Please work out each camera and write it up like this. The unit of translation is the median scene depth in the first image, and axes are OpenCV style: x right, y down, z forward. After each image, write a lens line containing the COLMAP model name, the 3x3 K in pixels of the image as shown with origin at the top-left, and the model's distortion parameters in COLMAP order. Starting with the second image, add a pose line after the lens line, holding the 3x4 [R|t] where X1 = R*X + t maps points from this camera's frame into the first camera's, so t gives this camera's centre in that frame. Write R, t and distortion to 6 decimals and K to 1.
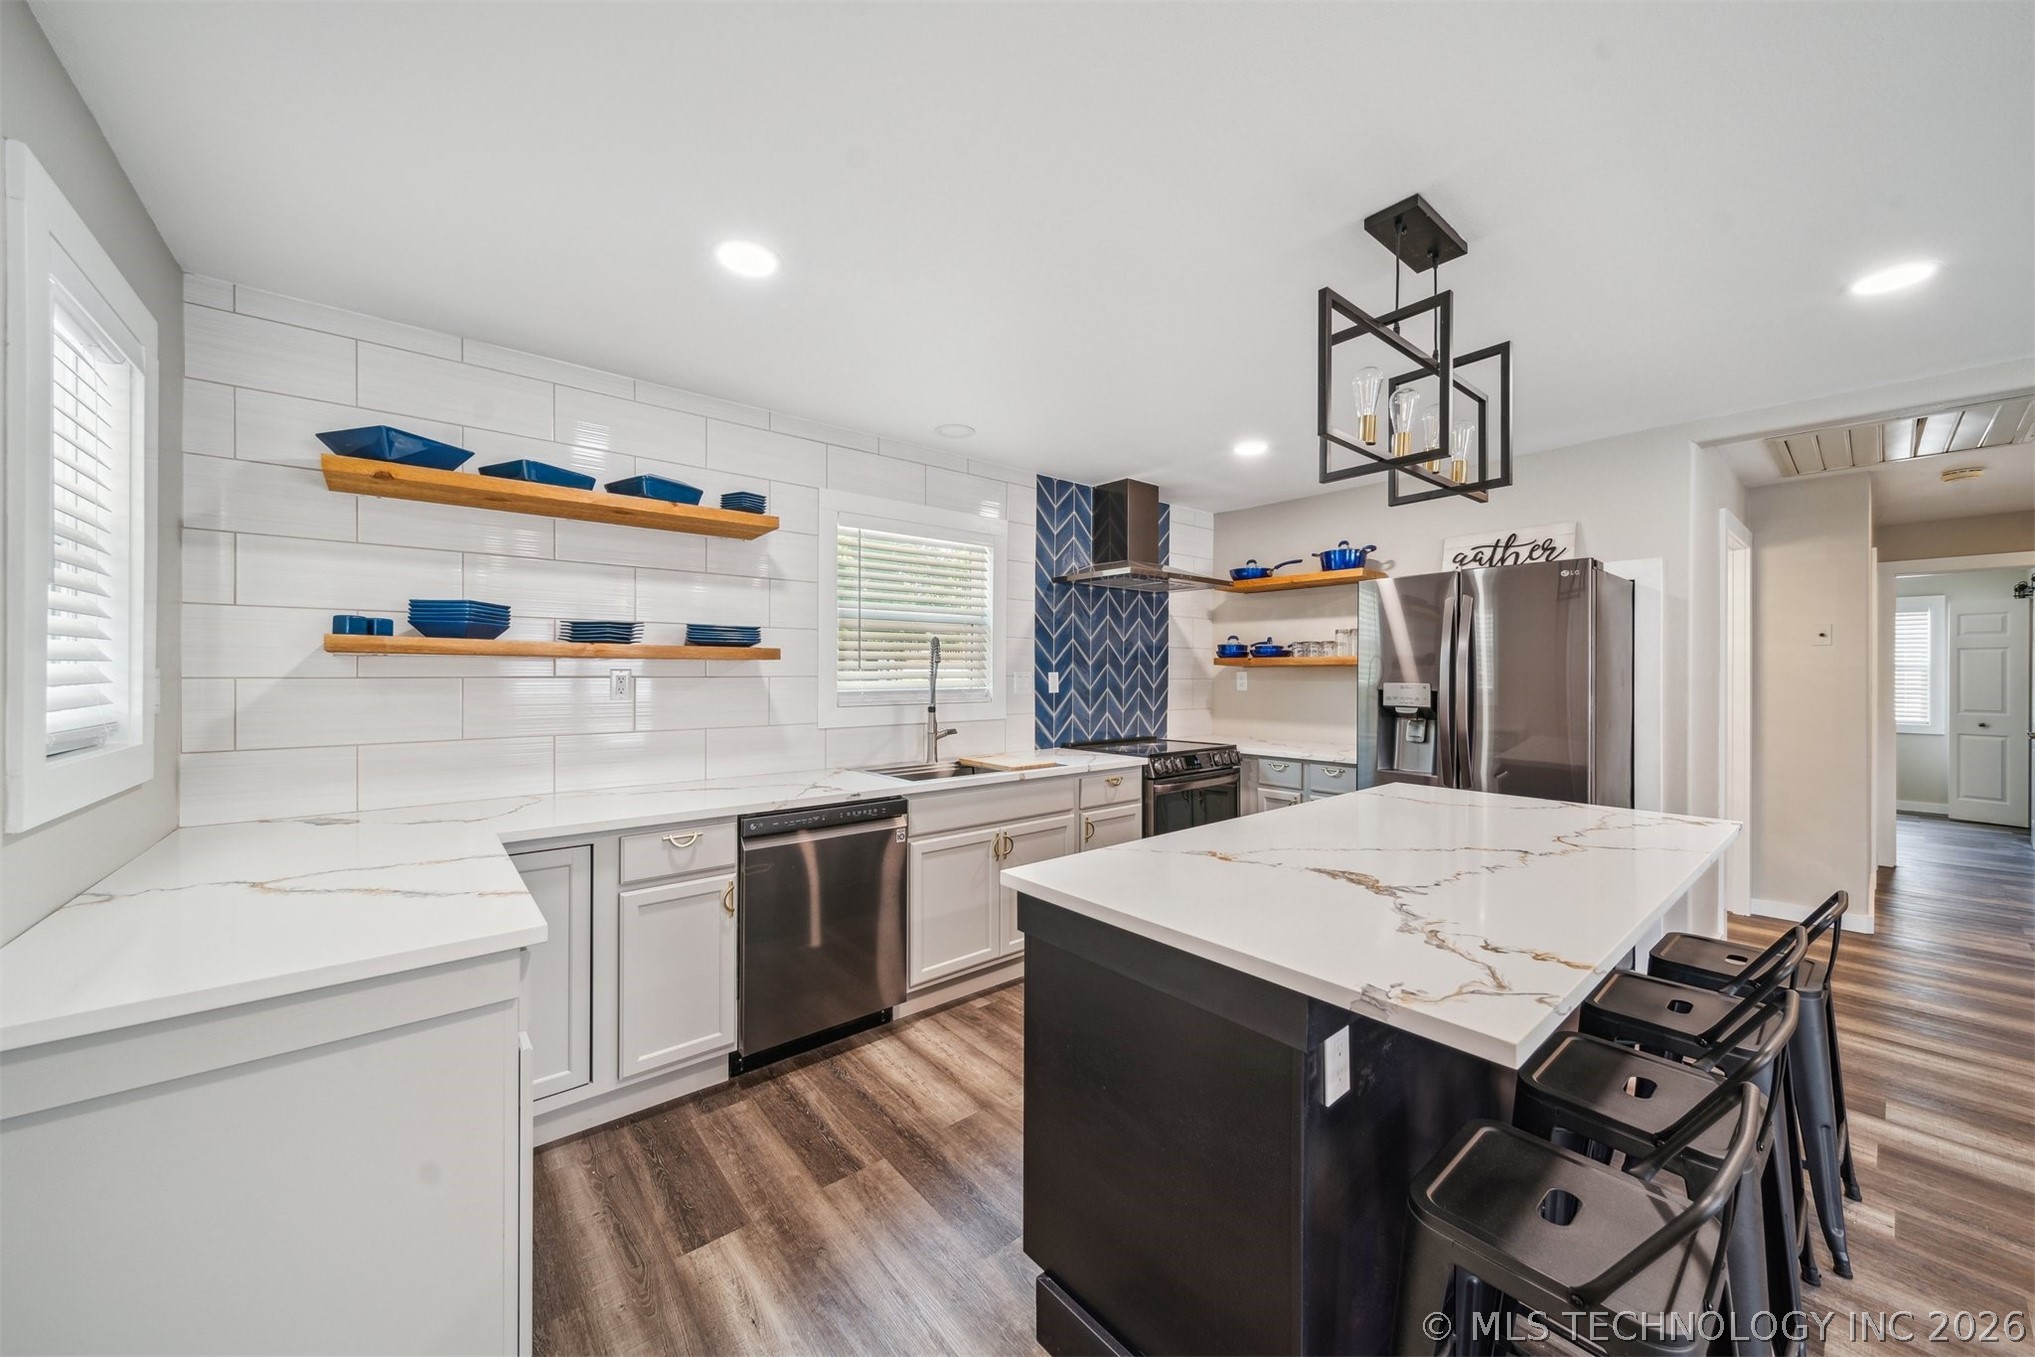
lens RADIAL K [[723.2, 0, 1019.6], [0, 723.2, 669.4], [0, 0, 1]] dist [0.004948, -0.000027]
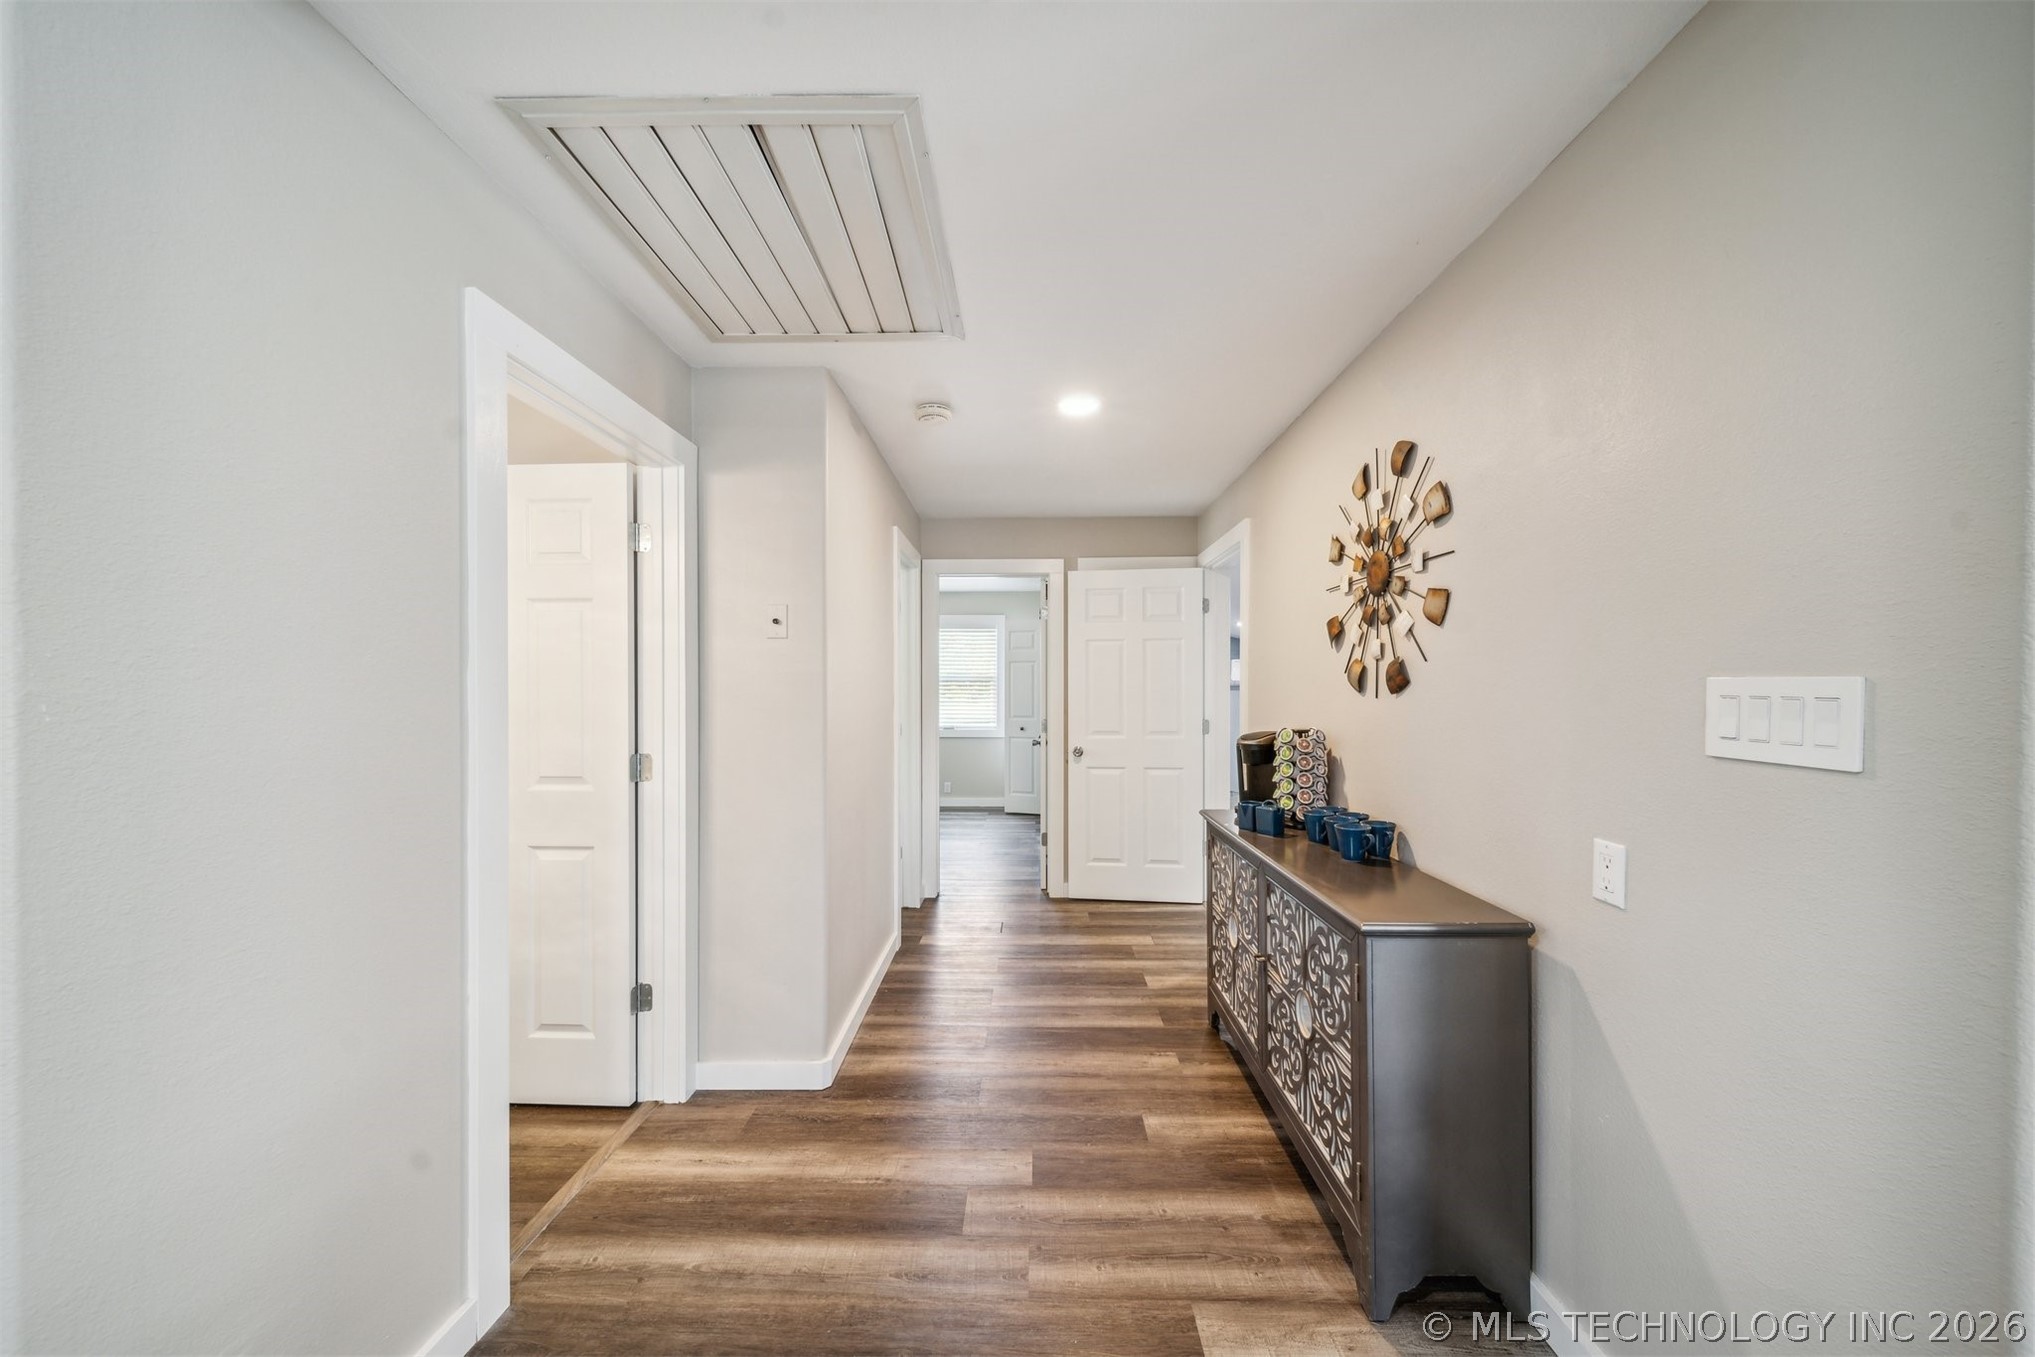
lens RADIAL K [[734.6, 0, 1009.9], [0, 734.6, 686.6], [0, 0, 1]] dist [-0.001188, -0.000032]
pose [[0.665232, -0.004154, 0.746626, 0.849240], [-0.002737, 0.999964, 0.008003, 0.002535], [-0.746632, -0.007368, 0.665196, 0.477560]]
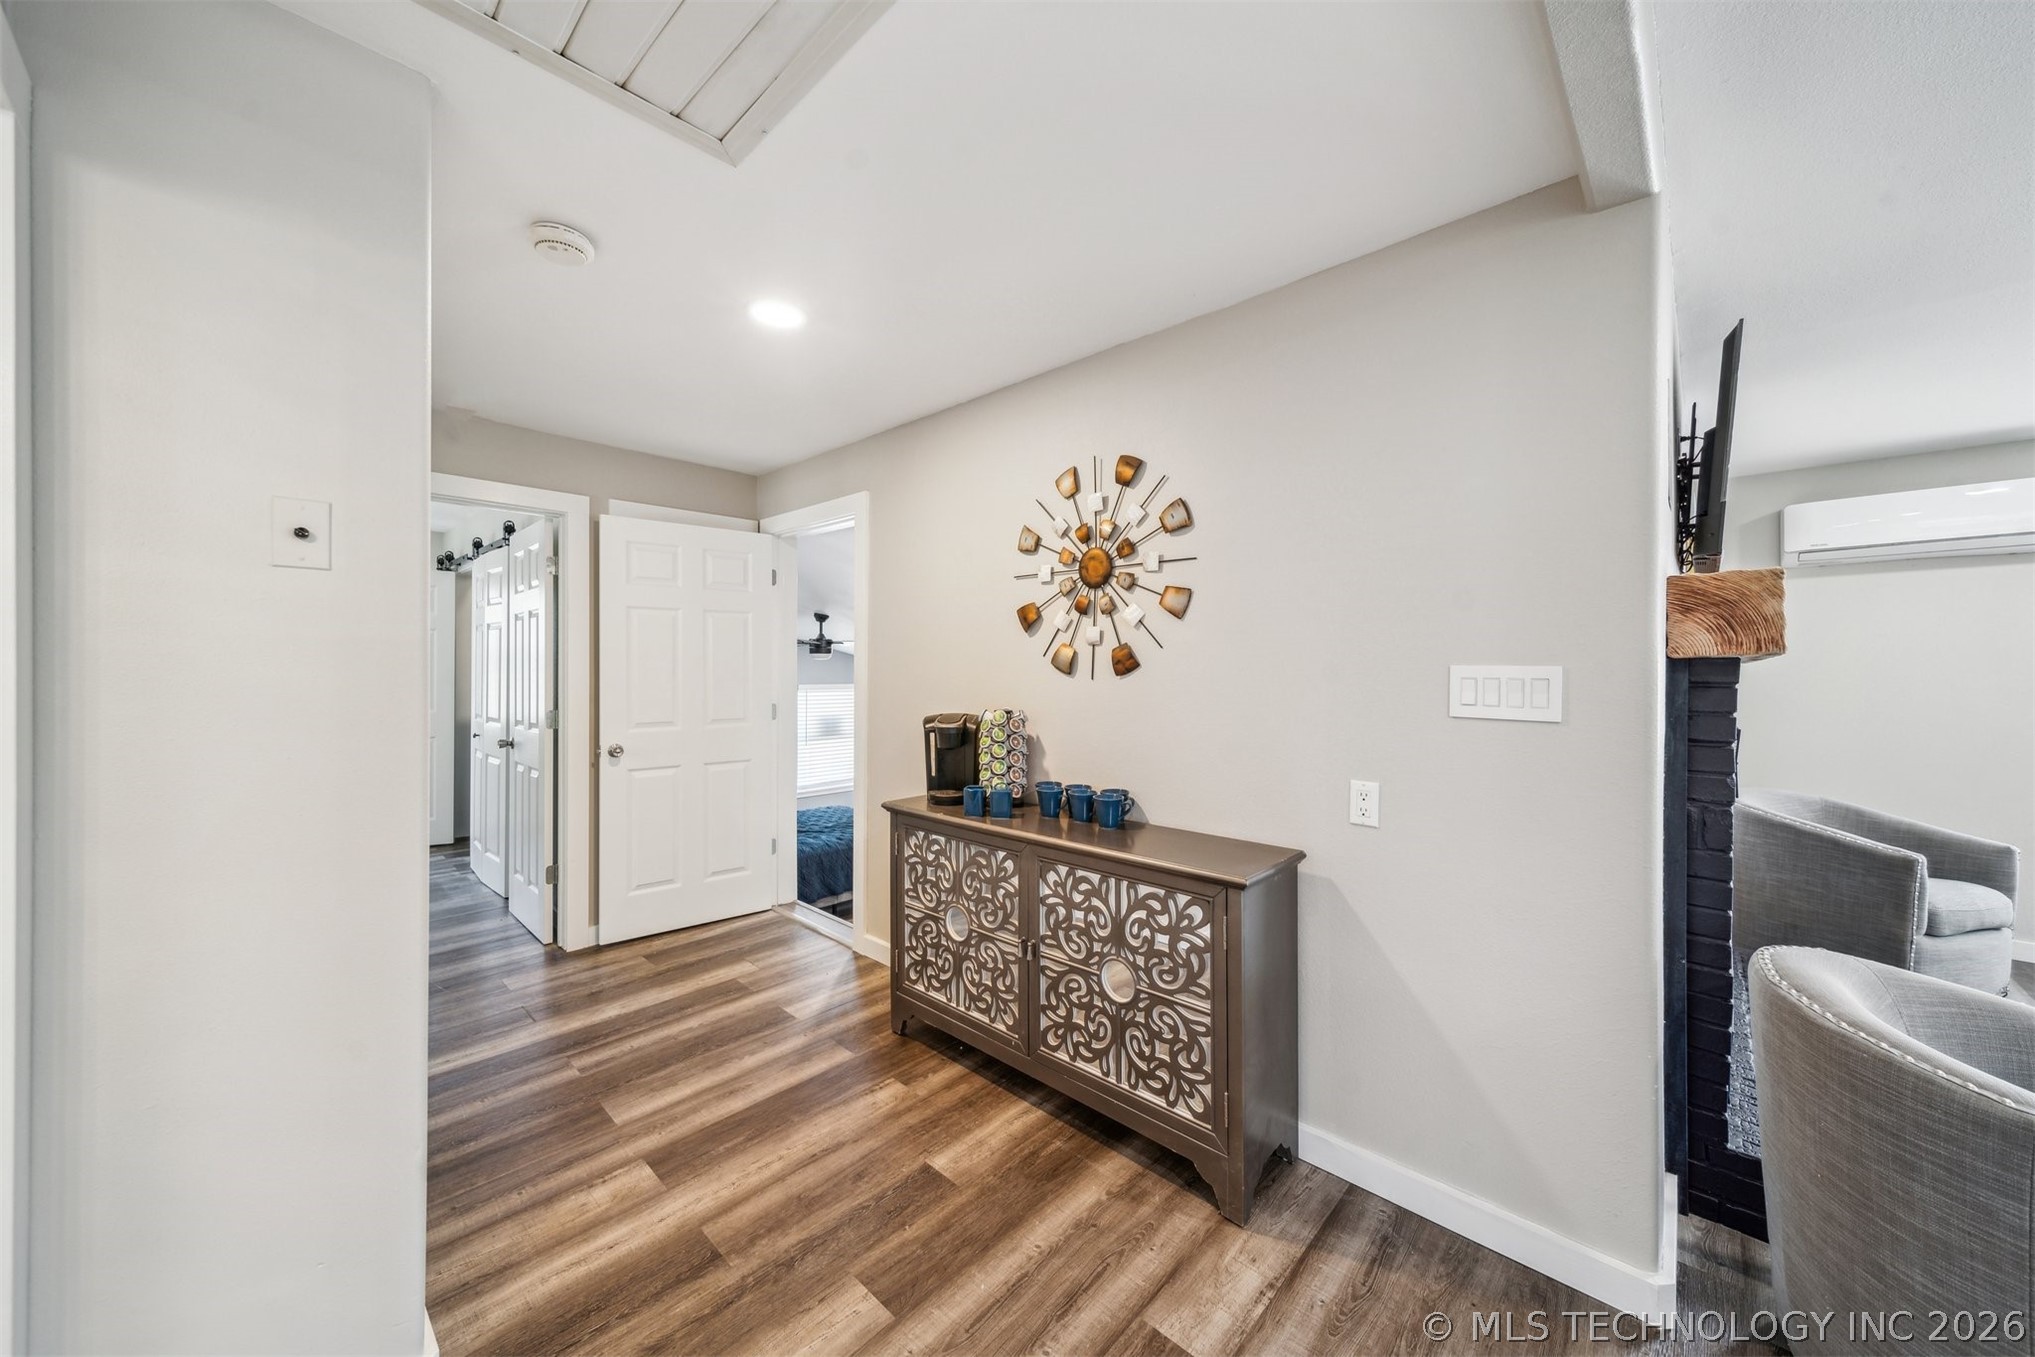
lens RADIAL K [[731.8, 0, 1026.8], [0, 731.8, 663.4], [0, 0, 1]] dist [0.001625, -0.000032]
pose [[-0.124784, 0.001423, 0.992183, 0.841319], [-0.013135, 0.999909, -0.003086, 0.004160], [-0.992097, -0.013418, -0.124754, 0.814219]]
